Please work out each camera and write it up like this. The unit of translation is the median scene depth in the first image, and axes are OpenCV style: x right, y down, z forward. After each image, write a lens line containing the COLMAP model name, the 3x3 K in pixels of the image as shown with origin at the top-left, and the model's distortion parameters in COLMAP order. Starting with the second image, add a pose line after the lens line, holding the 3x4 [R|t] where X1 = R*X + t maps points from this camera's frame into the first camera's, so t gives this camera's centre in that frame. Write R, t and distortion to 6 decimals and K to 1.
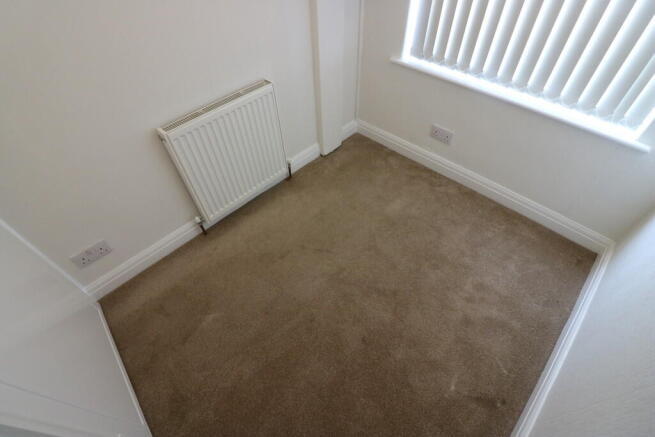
lens RADIAL K [[309.3, 0, 325.2], [0, 309.3, 211.7], [0, 0, 1]] dist [0.001806, -0.001481]
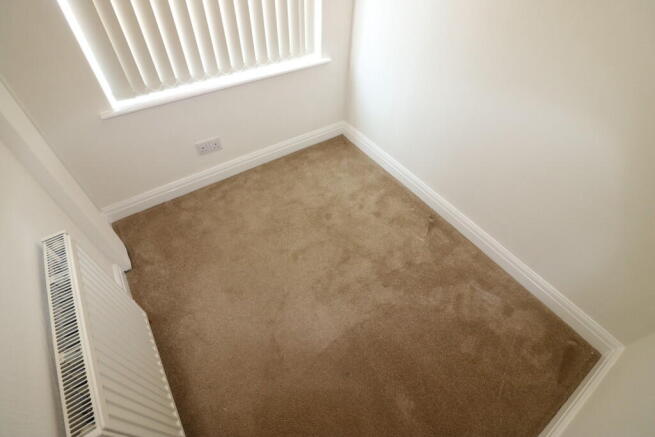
lens RADIAL K [[309.3, 0, 325.2], [0, 309.3, 211.7], [0, 0, 1]] dist [0.001806, -0.001481]
pose [[0.194984, -0.710408, 0.676241, -0.407269], [0.714014, 0.575511, 0.398713, -0.293809], [-0.672432, 0.405102, 0.619457, 0.265884]]
